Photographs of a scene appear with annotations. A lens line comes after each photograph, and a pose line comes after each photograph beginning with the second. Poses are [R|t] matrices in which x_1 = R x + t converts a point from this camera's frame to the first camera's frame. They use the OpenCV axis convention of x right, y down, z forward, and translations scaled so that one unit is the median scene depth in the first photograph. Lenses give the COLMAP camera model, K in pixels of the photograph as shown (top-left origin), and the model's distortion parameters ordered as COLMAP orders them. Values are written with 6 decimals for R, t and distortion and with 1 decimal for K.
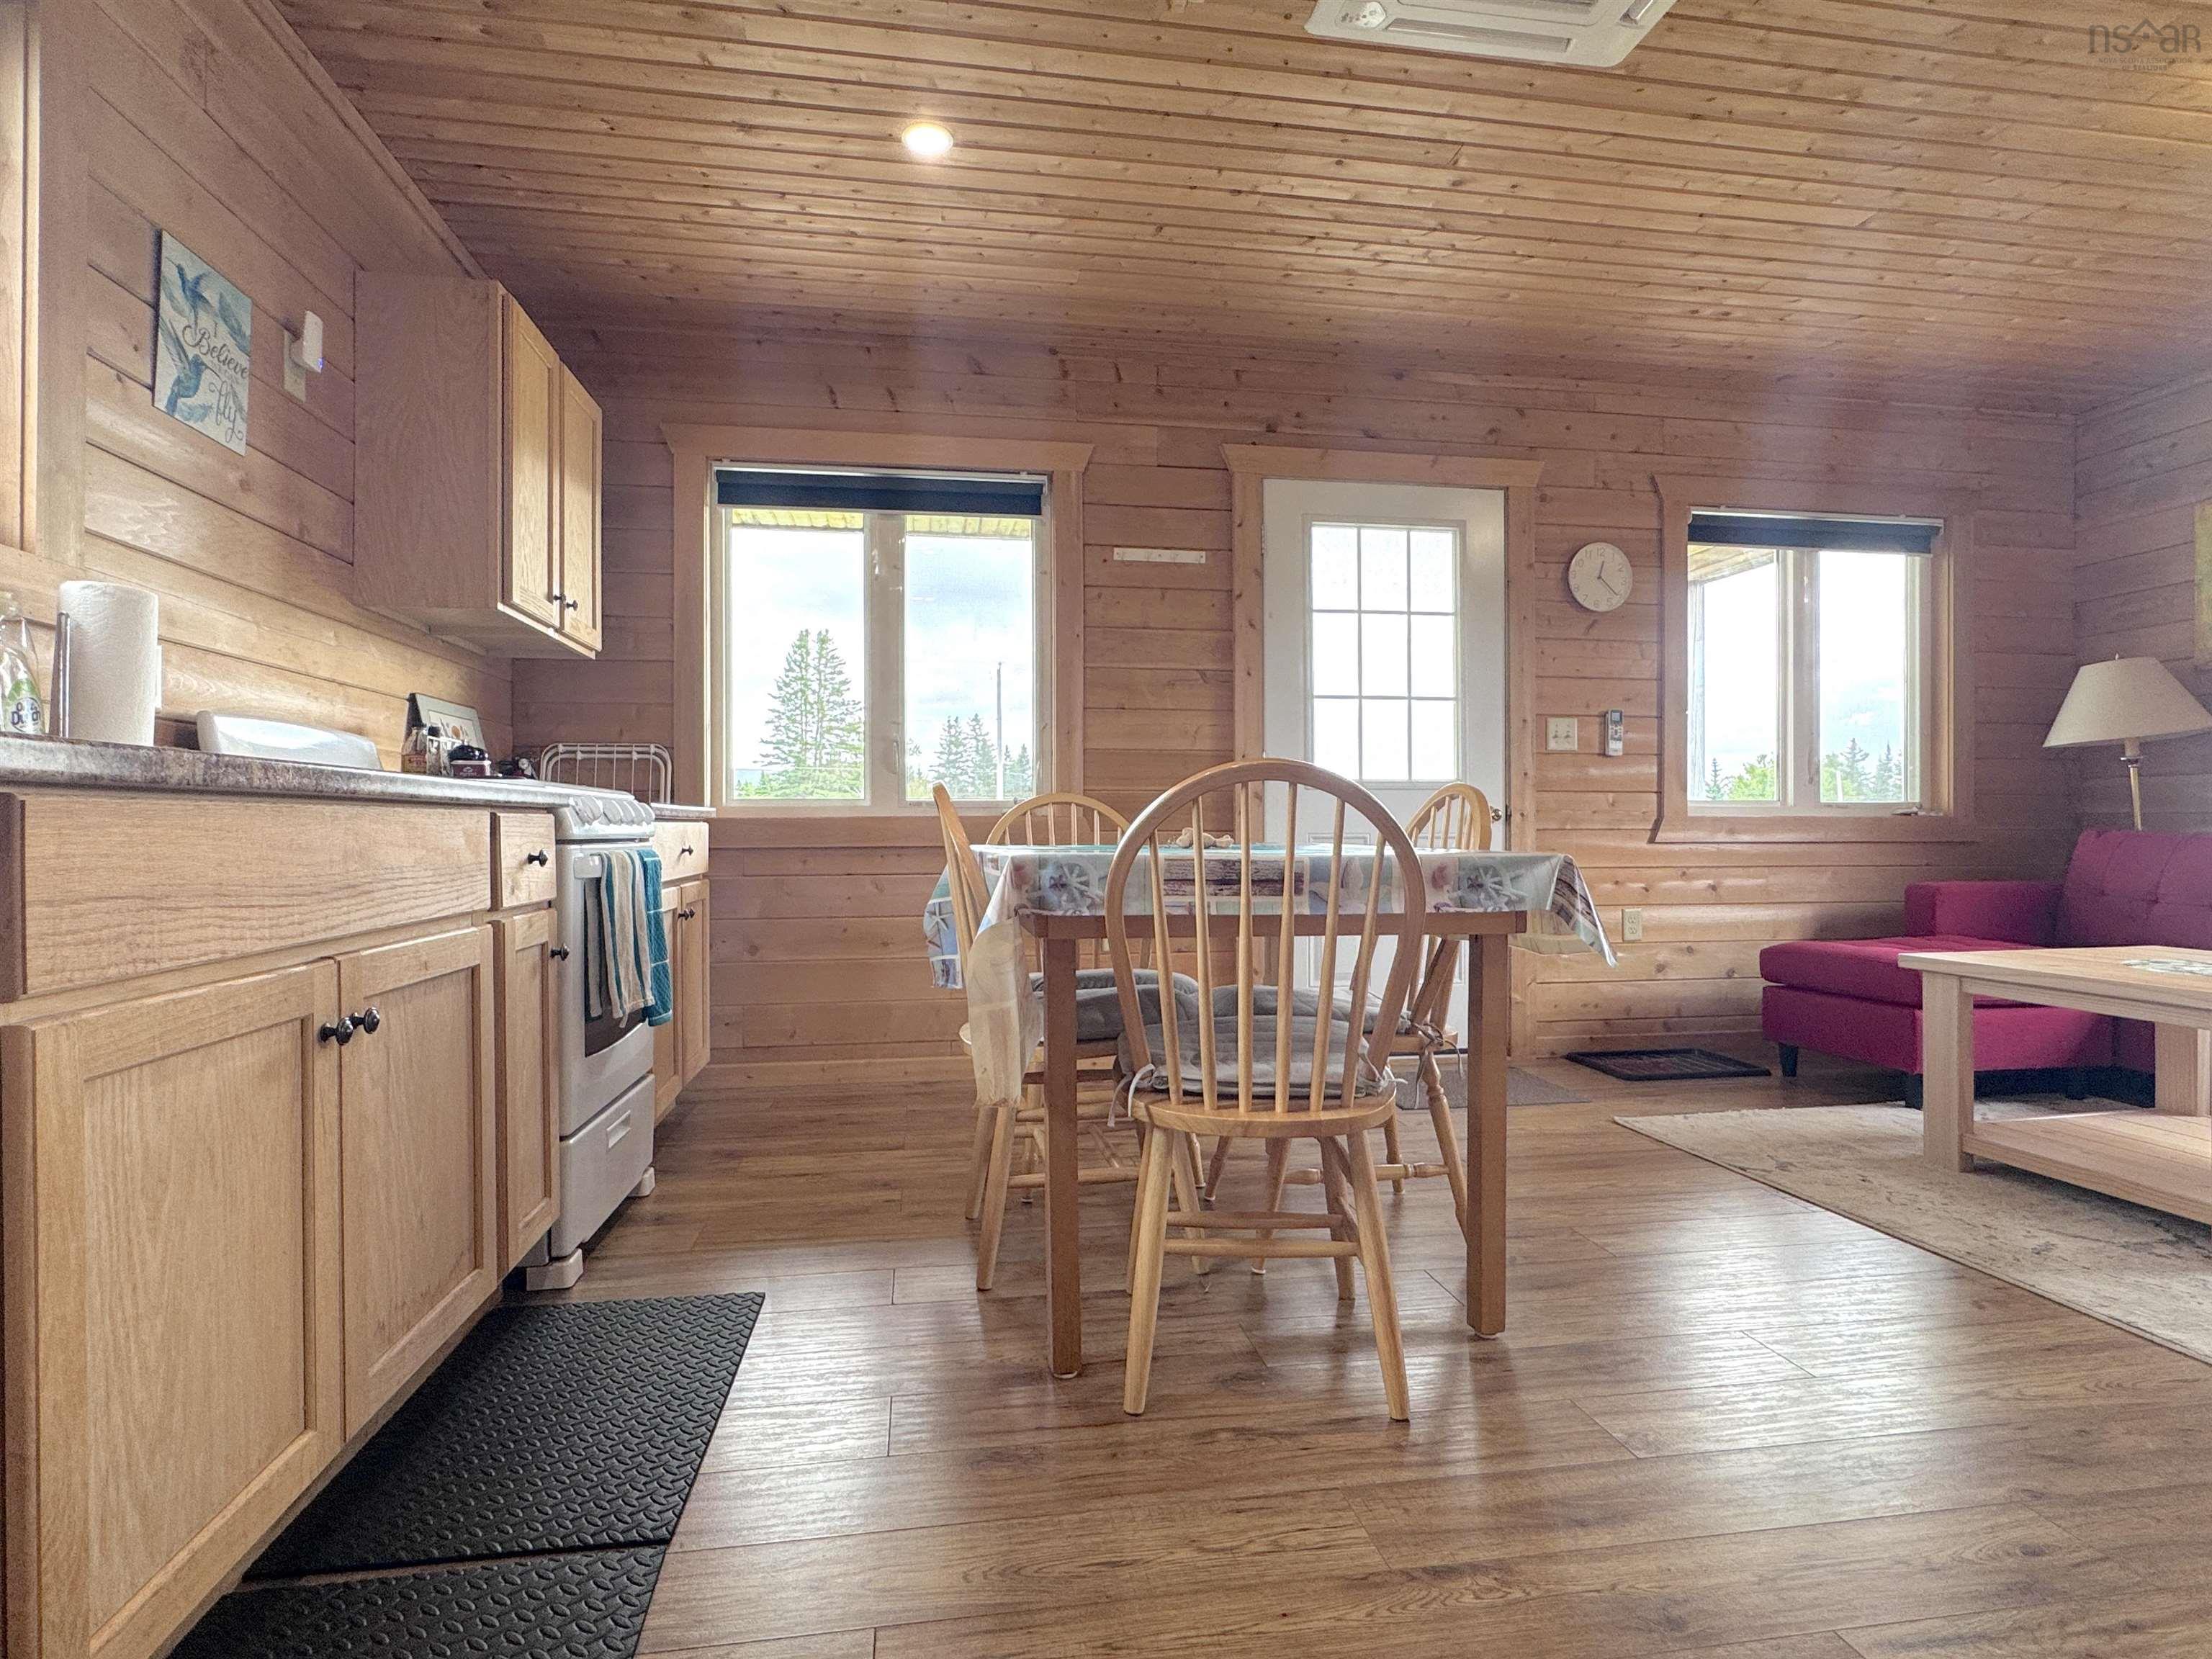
lens RADIAL K [[1113.3, 0, 1107.5], [0, 1113.3, 813.4], [0, 0, 1]] dist [0.002385, -0.003267]
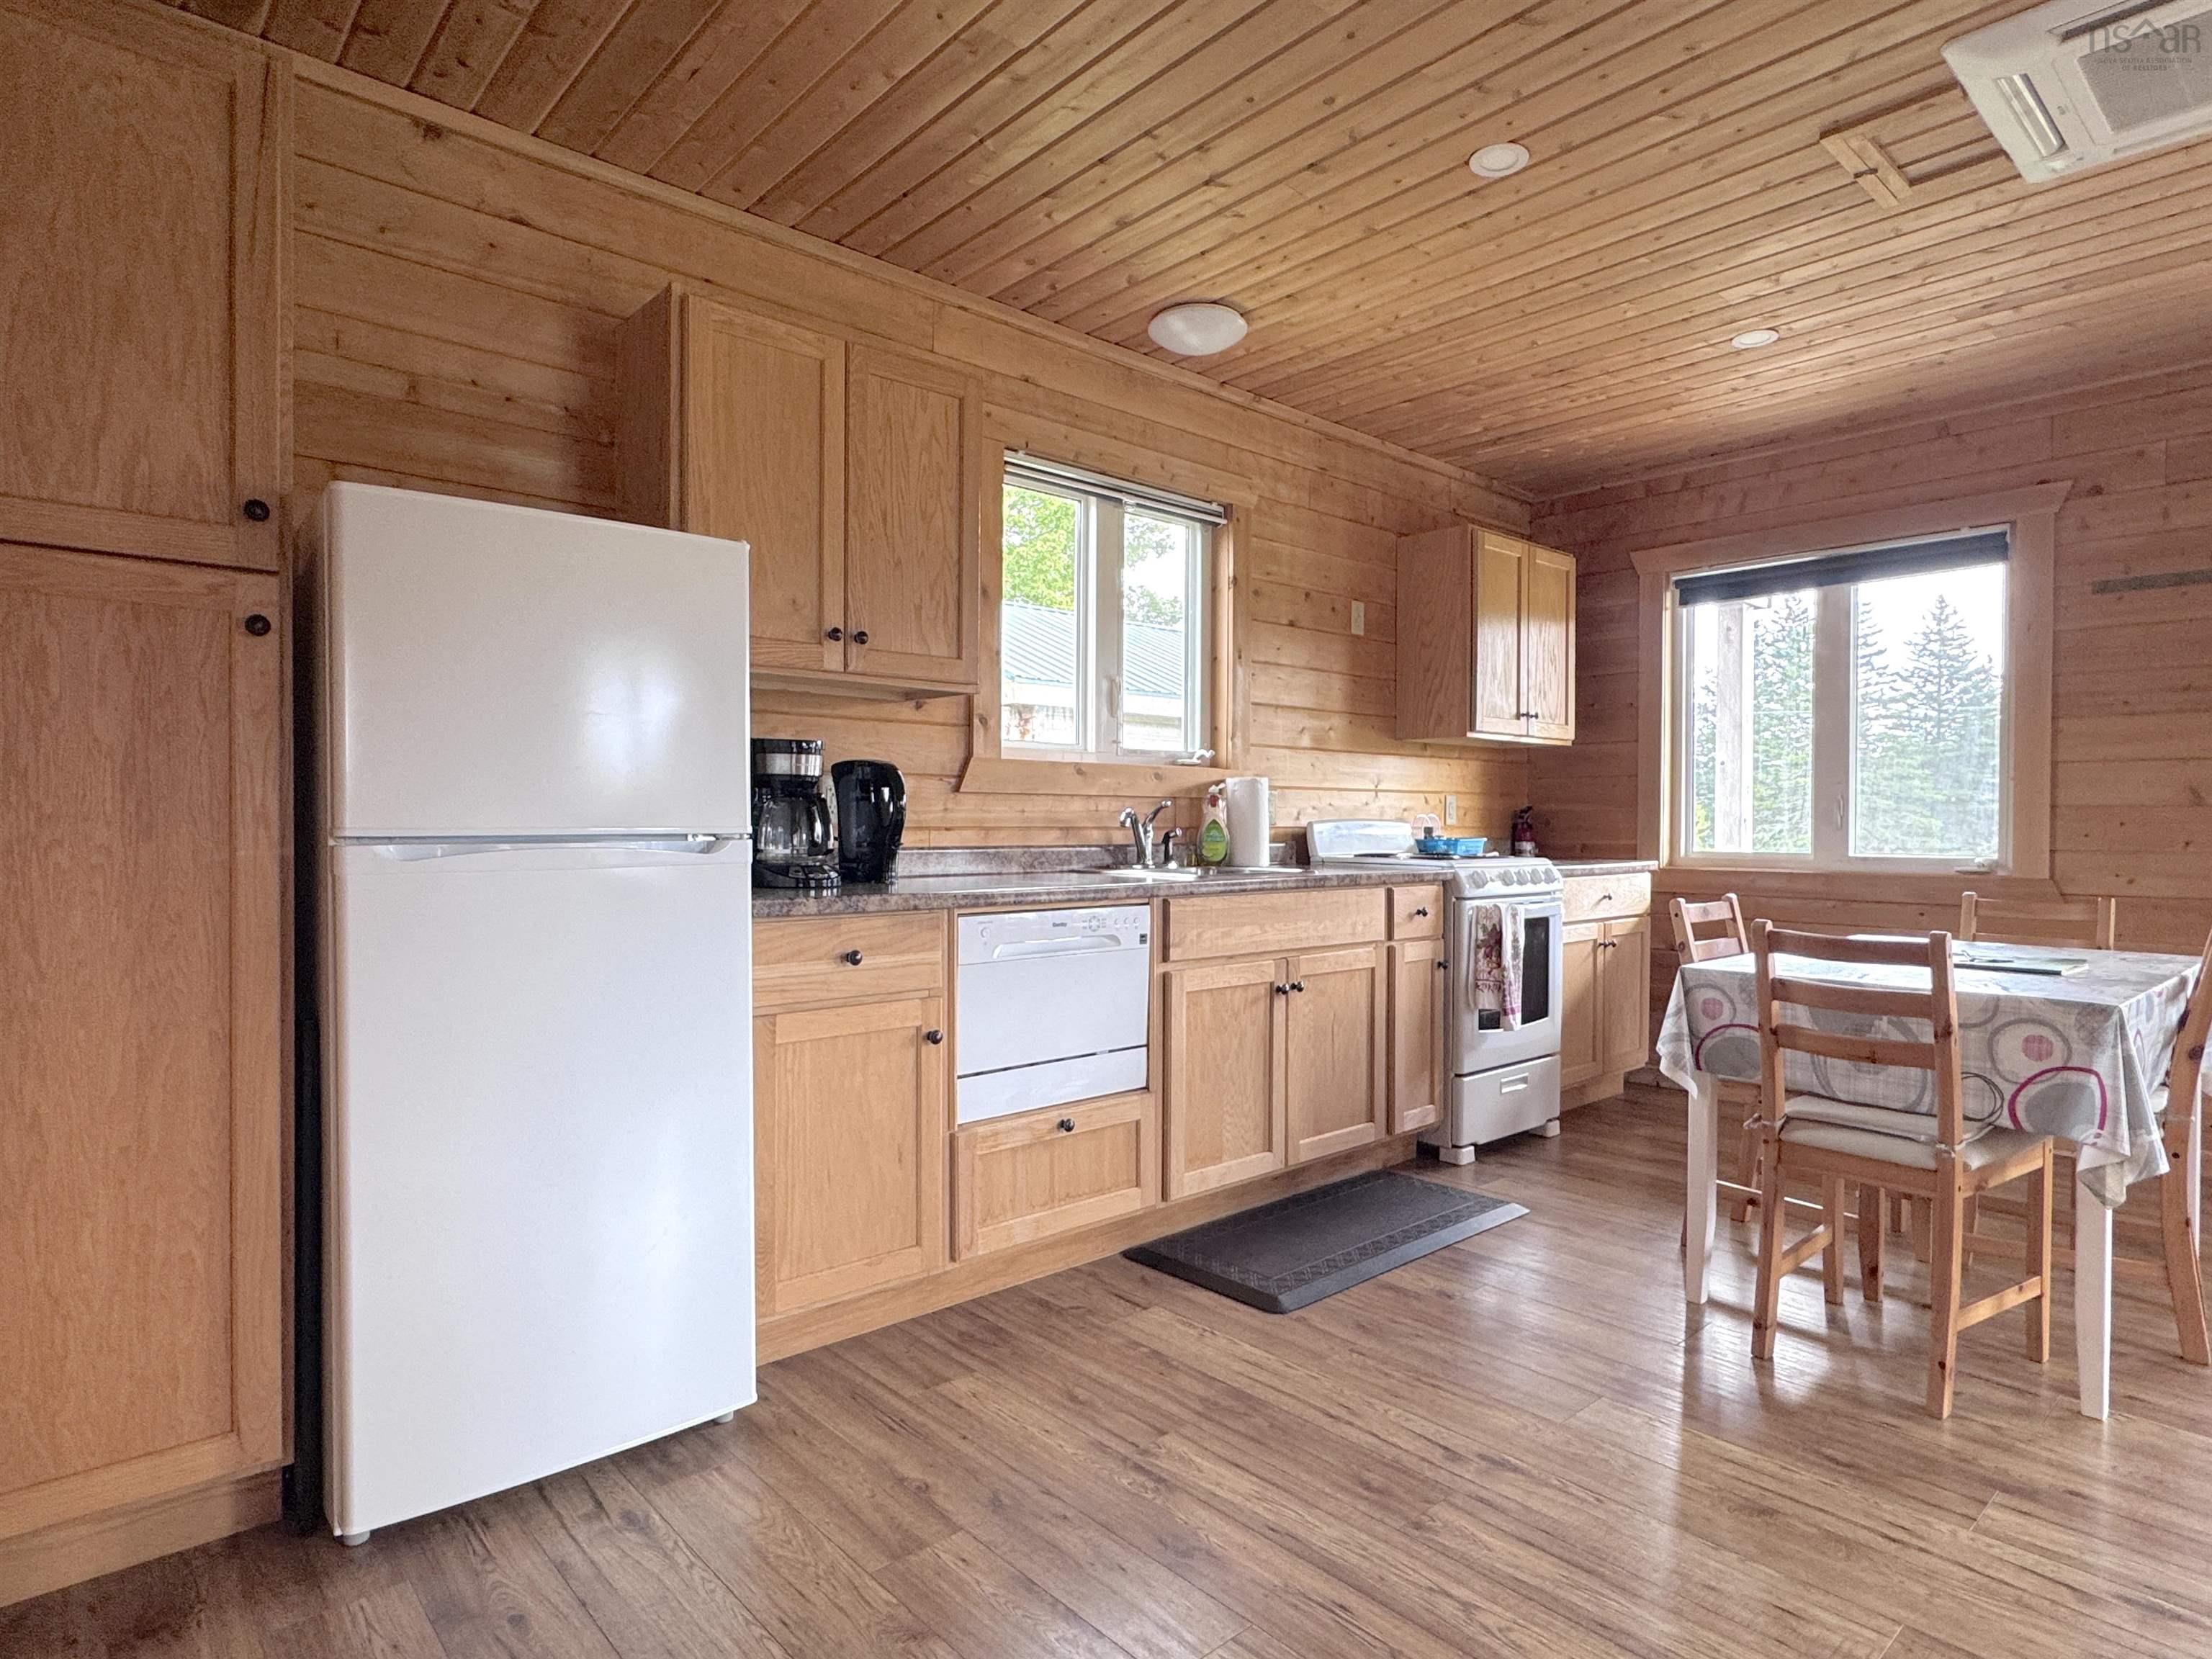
lens RADIAL K [[1214.5, 0, 1096.6], [0, 1214.5, 828.7], [0, 0, 1]] dist [-0.003784, -0.000800]
pose [[0.538254, 0.015728, -0.842636, 0.407082], [0.005859, 0.999732, 0.022403, -0.066675], [0.842762, -0.016996, 0.538018, -0.232539]]
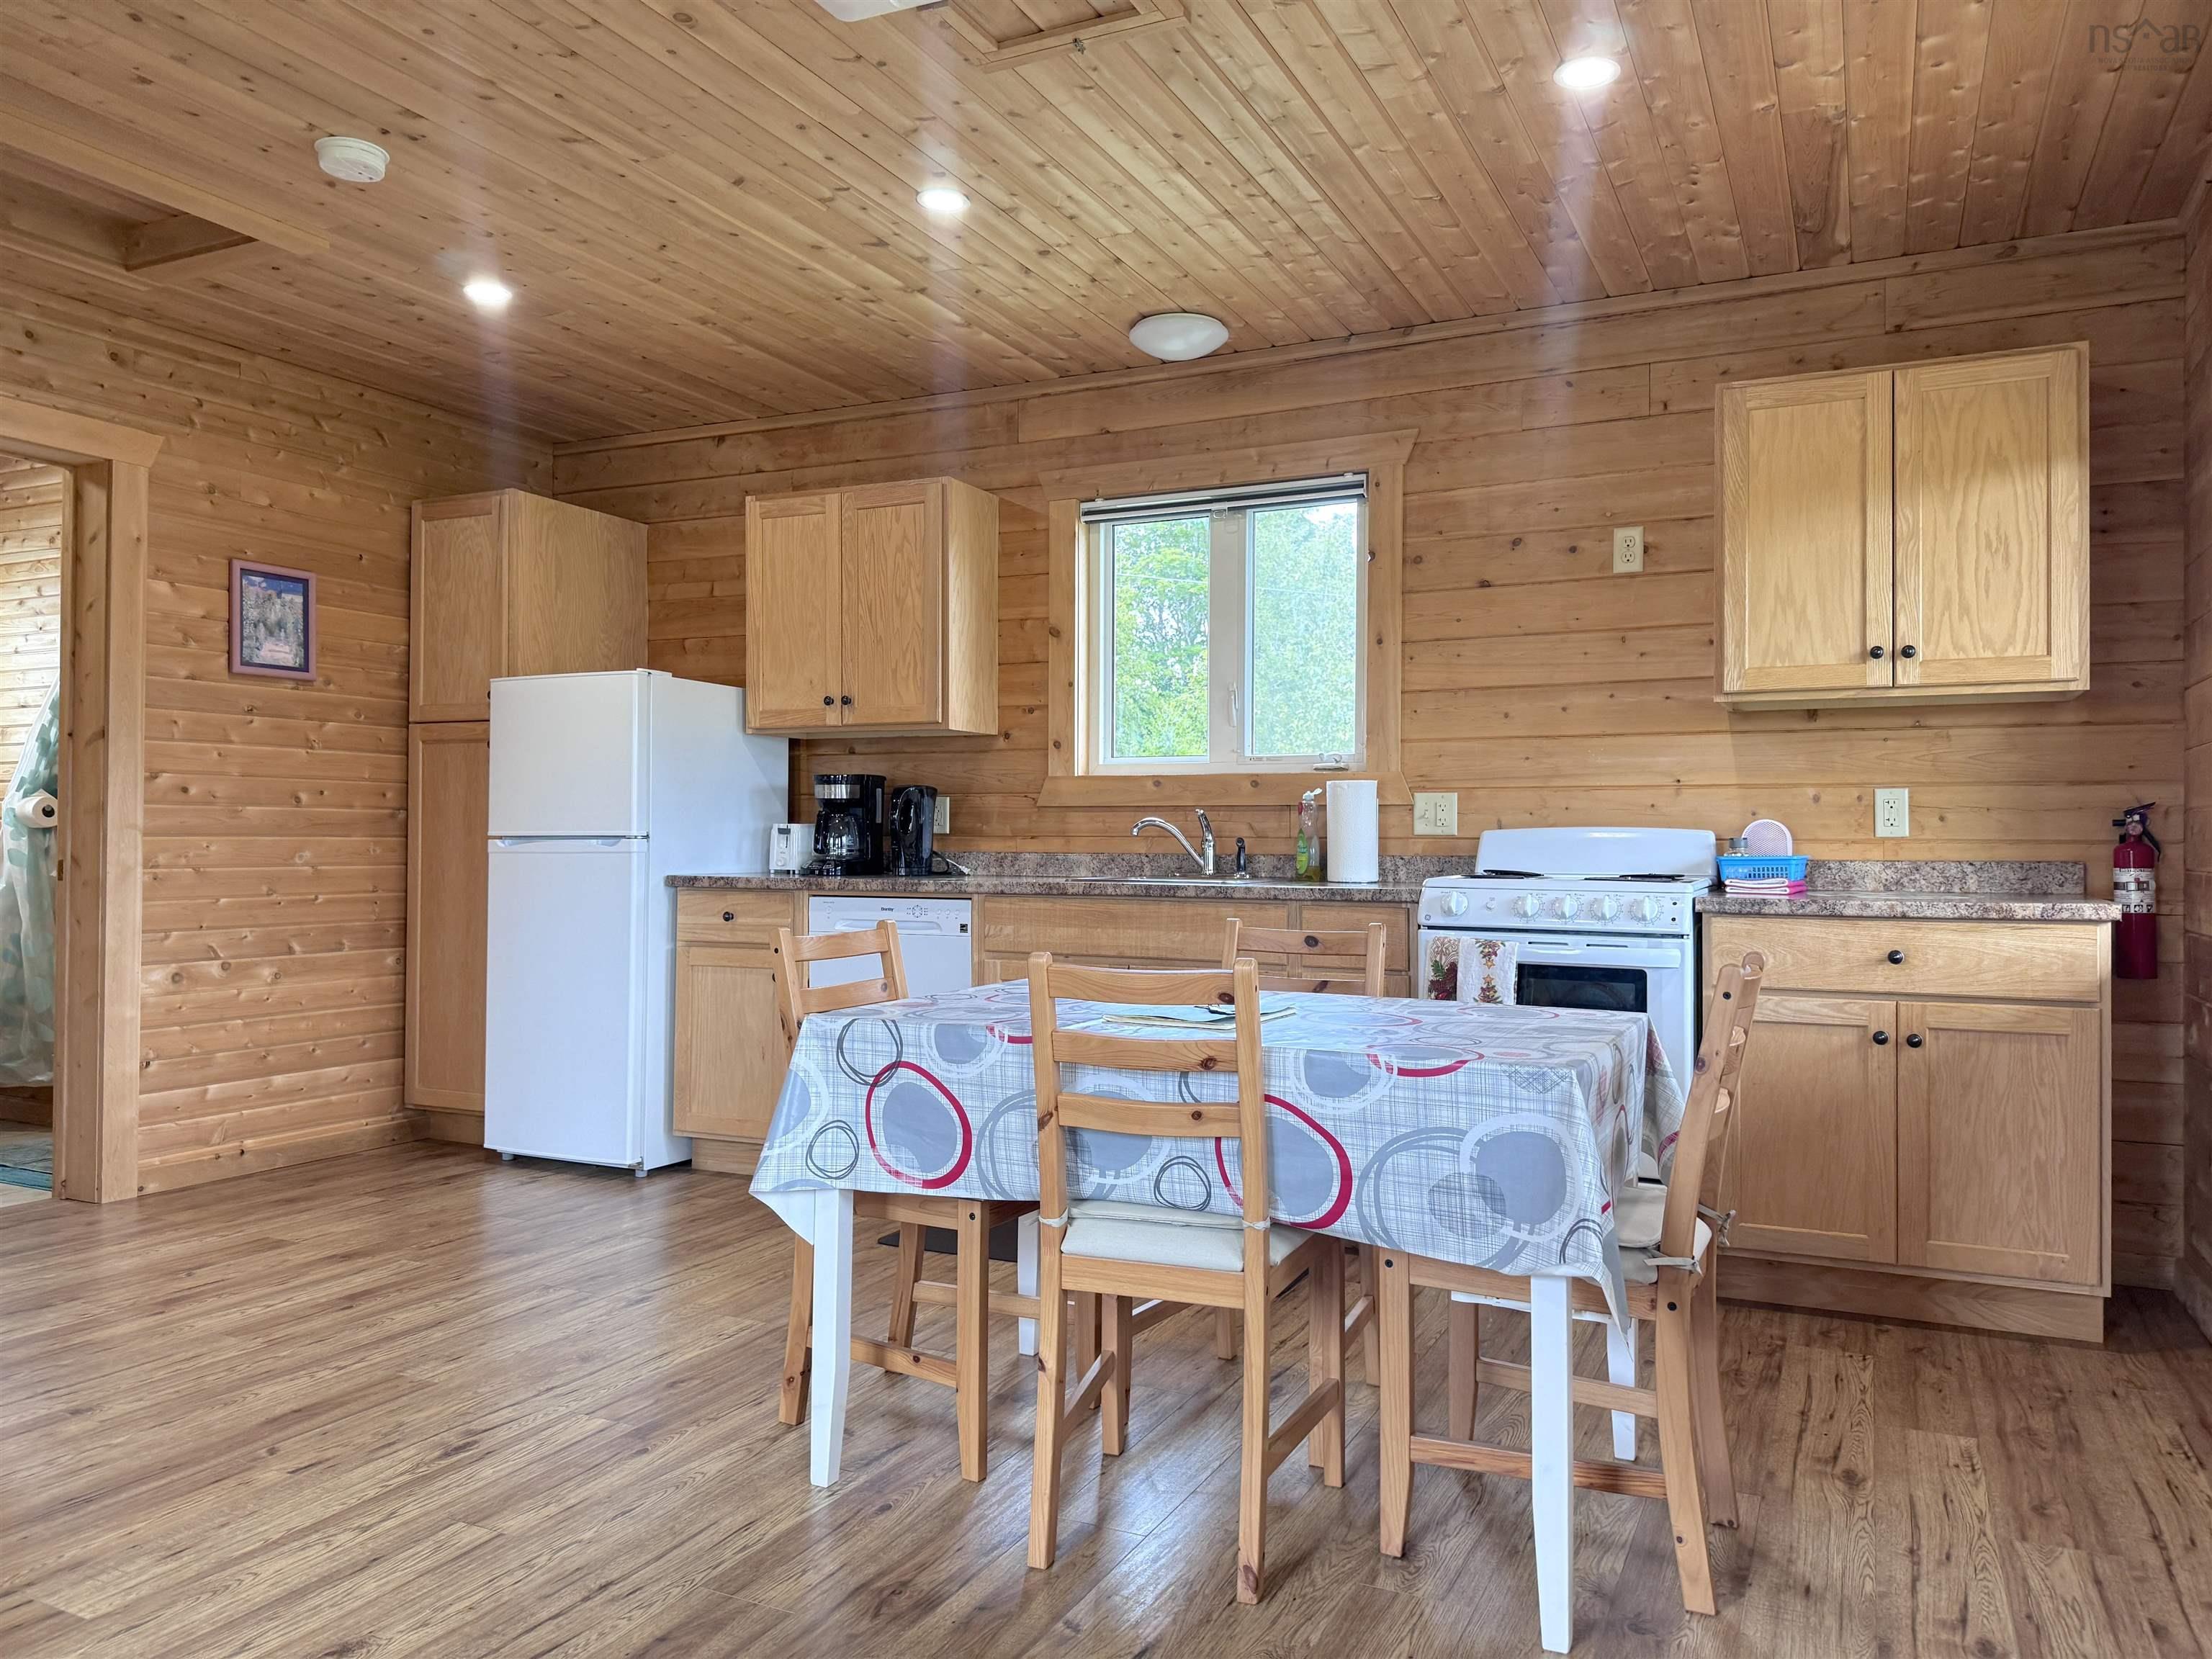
lens RADIAL K [[1548.2, 0, 1101.3], [0, 1548.2, 817.2], [0, 0, 1]] dist [0.038249, -0.045388]
pose [[-0.574580, -0.006935, -0.818419, 0.650481], [0.014110, 0.999732, -0.018377, -0.040863], [0.818327, -0.022107, -0.574328, 0.923989]]
